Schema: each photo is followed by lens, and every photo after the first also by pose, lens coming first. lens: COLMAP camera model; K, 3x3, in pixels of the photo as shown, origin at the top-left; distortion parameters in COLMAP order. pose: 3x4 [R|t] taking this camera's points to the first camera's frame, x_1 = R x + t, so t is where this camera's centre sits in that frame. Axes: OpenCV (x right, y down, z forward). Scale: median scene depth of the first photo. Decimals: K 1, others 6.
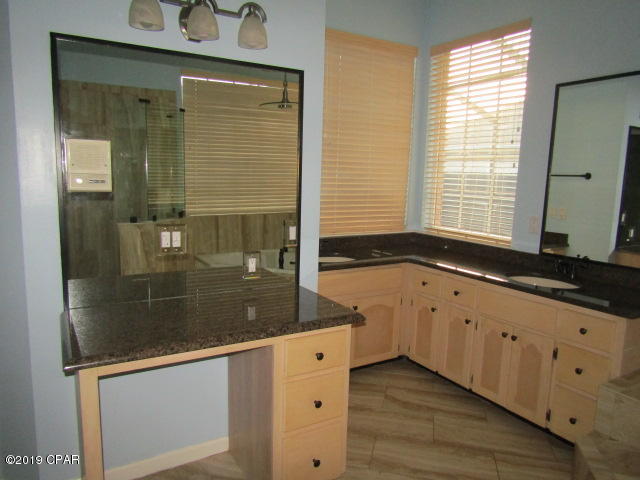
lens RADIAL K [[457.4, 0, 320.0], [0, 457.4, 240.0], [0, 0, 1]] dist [-0.006070, -0.006166]
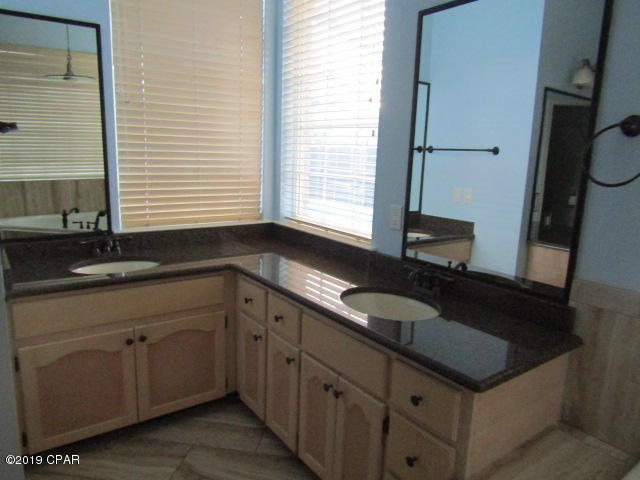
lens RADIAL K [[457.4, 0, 320.0], [0, 457.4, 240.0], [0, 0, 1]] dist [-0.006070, -0.006166]
pose [[0.996650, -0.008937, 0.081300, 0.264558], [0.004857, 0.998725, 0.050250, -0.031231], [-0.081645, -0.049687, 0.995422, 0.269562]]
